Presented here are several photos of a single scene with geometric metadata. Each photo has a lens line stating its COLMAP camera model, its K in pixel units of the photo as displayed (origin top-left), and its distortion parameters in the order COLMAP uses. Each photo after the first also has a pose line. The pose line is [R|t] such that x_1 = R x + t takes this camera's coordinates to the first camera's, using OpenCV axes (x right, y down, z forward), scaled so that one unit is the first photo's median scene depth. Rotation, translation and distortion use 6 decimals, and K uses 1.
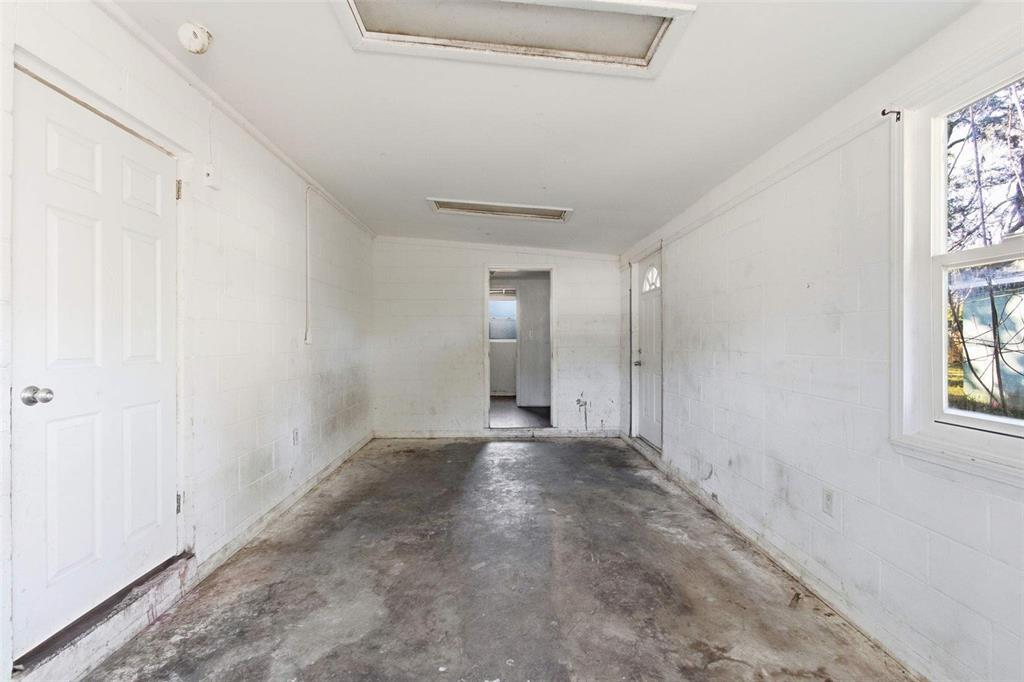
lens RADIAL K [[436.6, 0, 508.5], [0, 436.6, 339.3], [0, 0, 1]] dist [-0.015536, 0.005827]
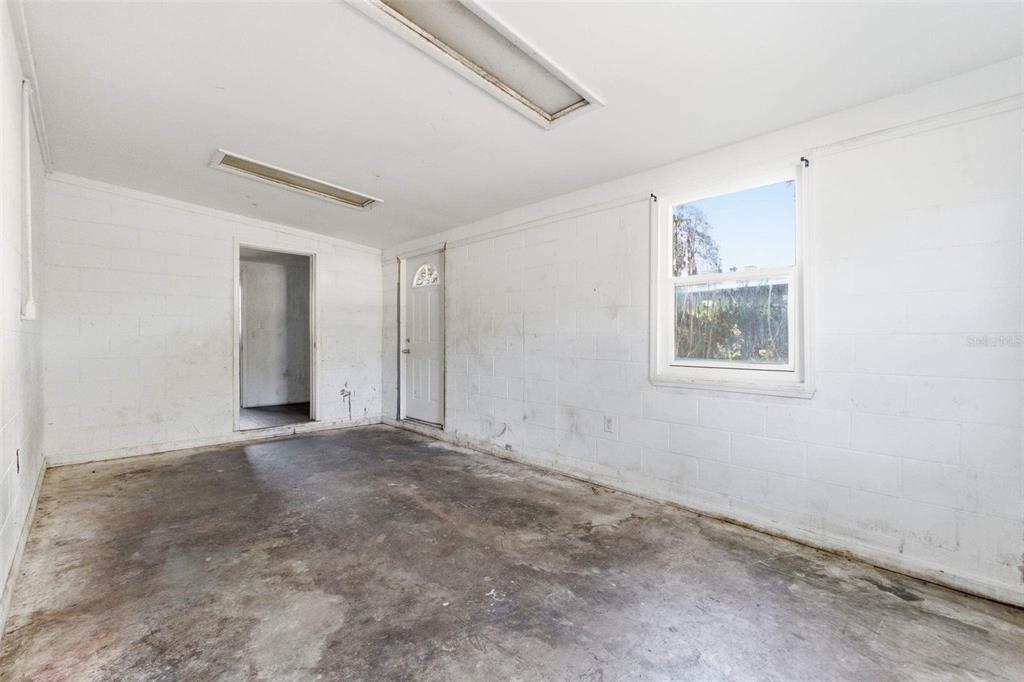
lens RADIAL K [[436.6, 0, 505.5], [0, 436.6, 340.3], [0, 0, 1]] dist [-0.015536, 0.005827]
pose [[0.742489, 0.003054, 0.669852, -0.467404], [-0.005304, 0.999985, 0.001321, 0.045656], [-0.669838, -0.004534, 0.742494, 0.039465]]
